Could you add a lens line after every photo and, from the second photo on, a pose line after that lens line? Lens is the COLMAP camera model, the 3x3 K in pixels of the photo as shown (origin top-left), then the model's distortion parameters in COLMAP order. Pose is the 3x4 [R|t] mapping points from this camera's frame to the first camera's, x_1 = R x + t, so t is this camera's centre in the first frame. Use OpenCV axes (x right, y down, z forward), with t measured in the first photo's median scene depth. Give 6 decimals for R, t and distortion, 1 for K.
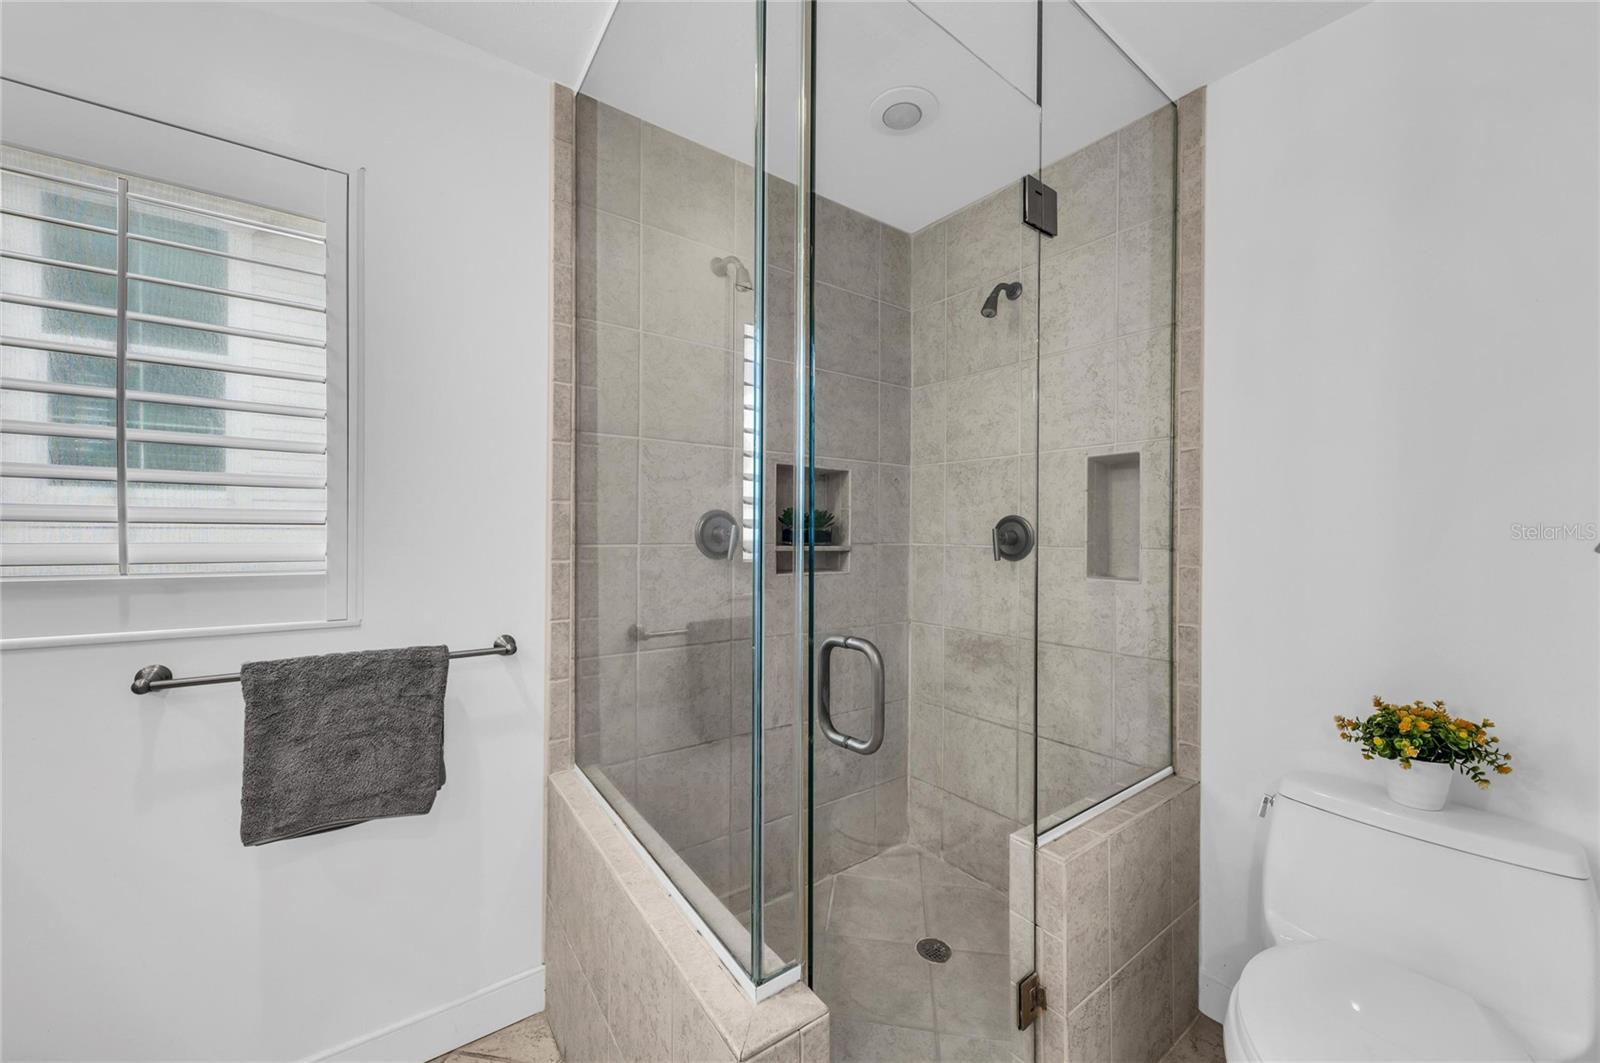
lens RADIAL K [[588.1, 0, 801.6], [0, 588.1, 536.7], [0, 0, 1]] dist [0.010963, -0.007894]
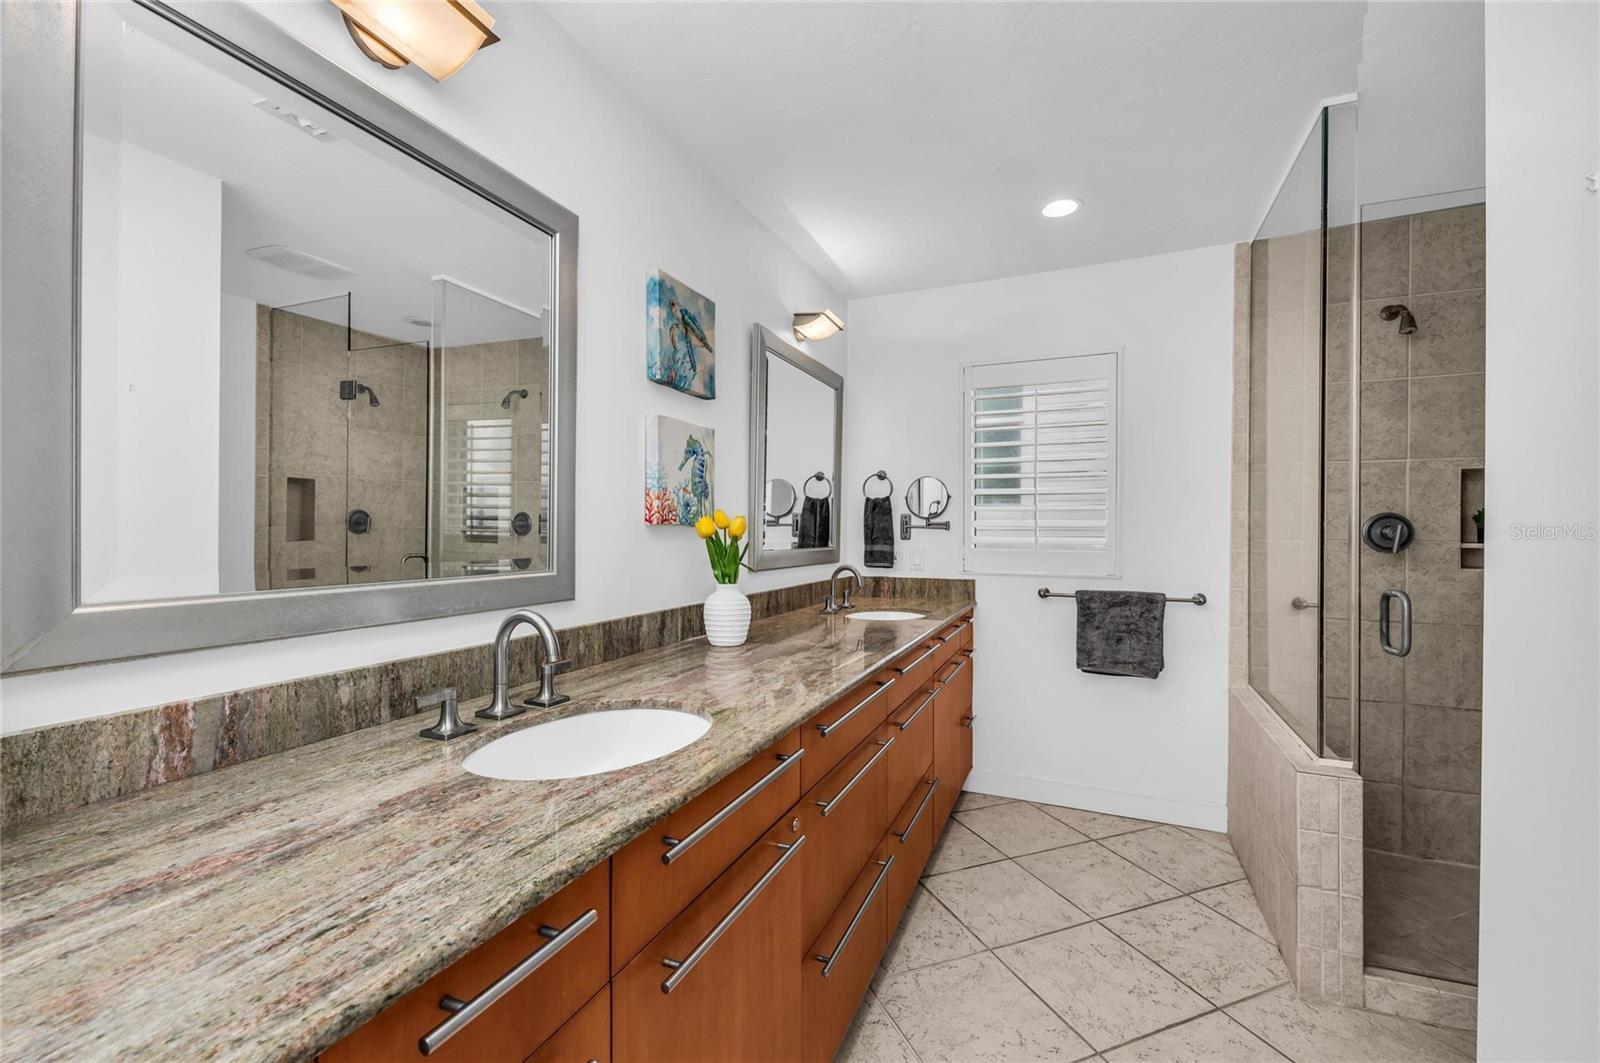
lens RADIAL K [[632.6, 0, 800.0], [0, 632.6, 531.5], [0, 0, 1]] dist [0.014926, 0.000026]
pose [[0.491811, 0.002461, -0.870698, 0.586419], [0.000753, 0.999994, 0.003252, -0.017364], [0.870702, -0.002255, 0.491807, -1.001513]]
